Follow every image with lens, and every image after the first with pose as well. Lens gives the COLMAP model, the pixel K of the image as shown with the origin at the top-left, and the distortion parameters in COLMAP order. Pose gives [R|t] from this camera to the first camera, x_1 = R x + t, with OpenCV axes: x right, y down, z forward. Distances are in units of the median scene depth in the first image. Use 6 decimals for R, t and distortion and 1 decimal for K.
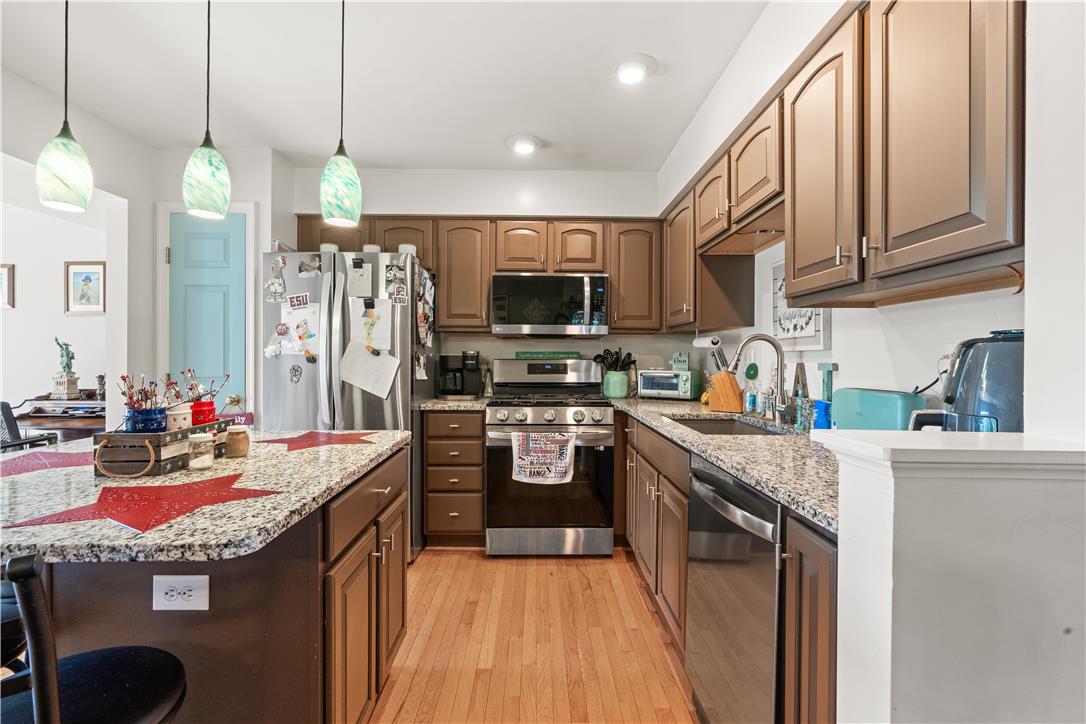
lens RADIAL K [[488.3, 0, 543.0], [0, 488.3, 362.0], [0, 0, 1]] dist [-0.001847, 0.000234]
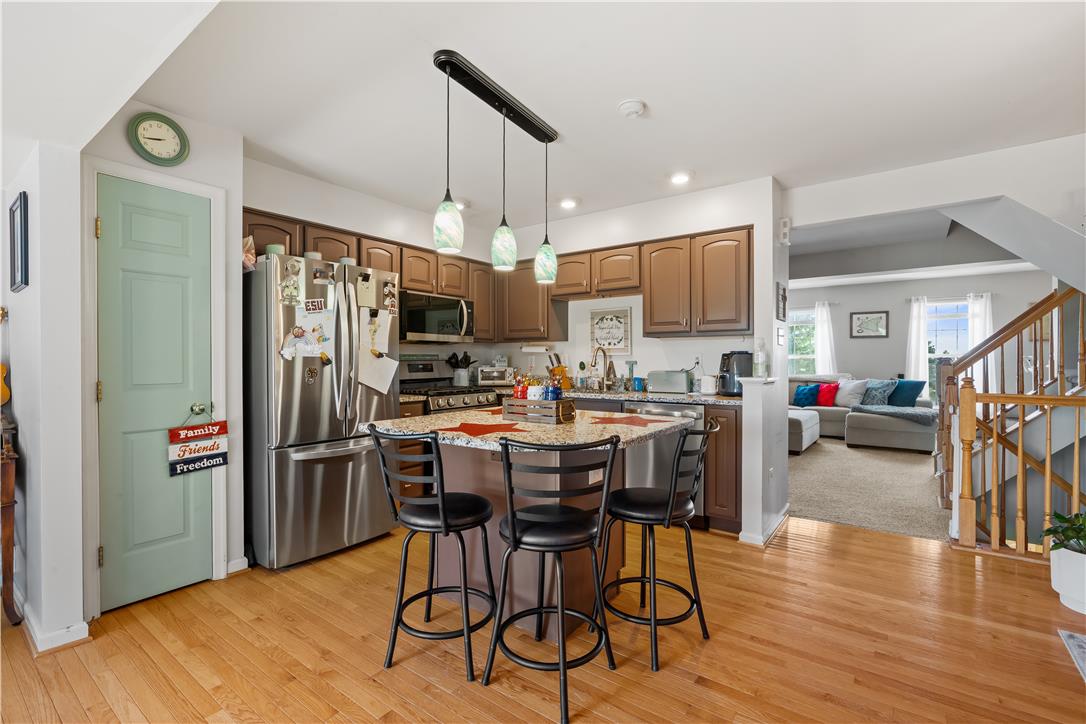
lens RADIAL K [[488.3, 0, 543.0], [0, 488.3, 362.0], [0, 0, 1]] dist [-0.001847, 0.000234]
pose [[0.609708, -0.008495, 0.792581, -1.033800], [0.009166, 0.999951, 0.003666, -0.003396], [-0.792573, 0.005029, 0.609756, -0.031245]]
